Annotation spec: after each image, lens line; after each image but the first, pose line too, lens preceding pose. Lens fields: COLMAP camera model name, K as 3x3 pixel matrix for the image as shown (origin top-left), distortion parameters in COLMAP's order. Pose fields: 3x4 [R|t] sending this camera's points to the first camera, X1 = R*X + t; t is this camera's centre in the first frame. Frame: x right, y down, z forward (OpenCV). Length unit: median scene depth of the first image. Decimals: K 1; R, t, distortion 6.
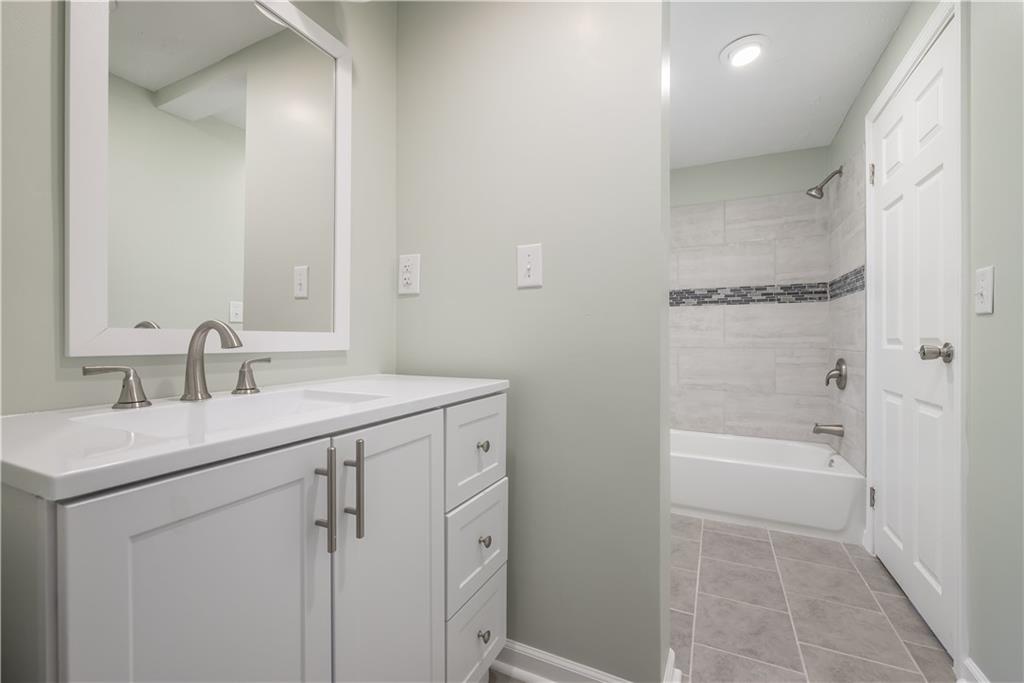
lens RADIAL K [[425.2, 0, 512.0], [0, 425.2, 337.9], [0, 0, 1]] dist [-0.003186, 0.000538]
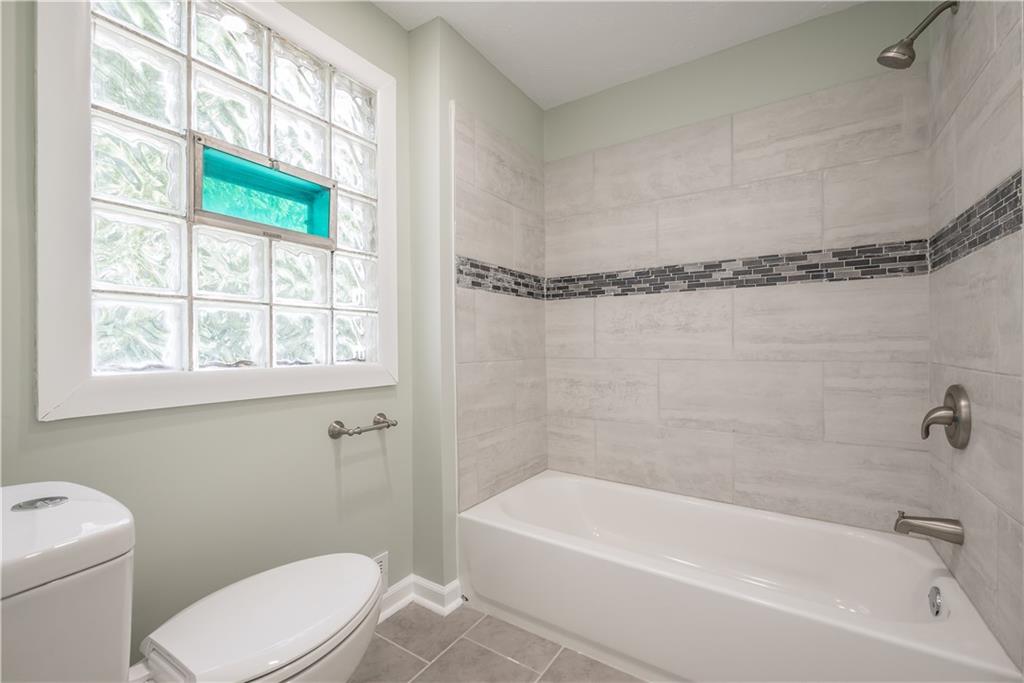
lens RADIAL K [[425.2, 0, 512.3], [0, 425.2, 345.0], [0, 0, 1]] dist [-0.003186, 0.000538]
pose [[0.989486, -0.004716, -0.144553, 0.292893], [0.005124, 0.999984, 0.002450, -0.001242], [0.144539, -0.003165, 0.989494, 0.382305]]
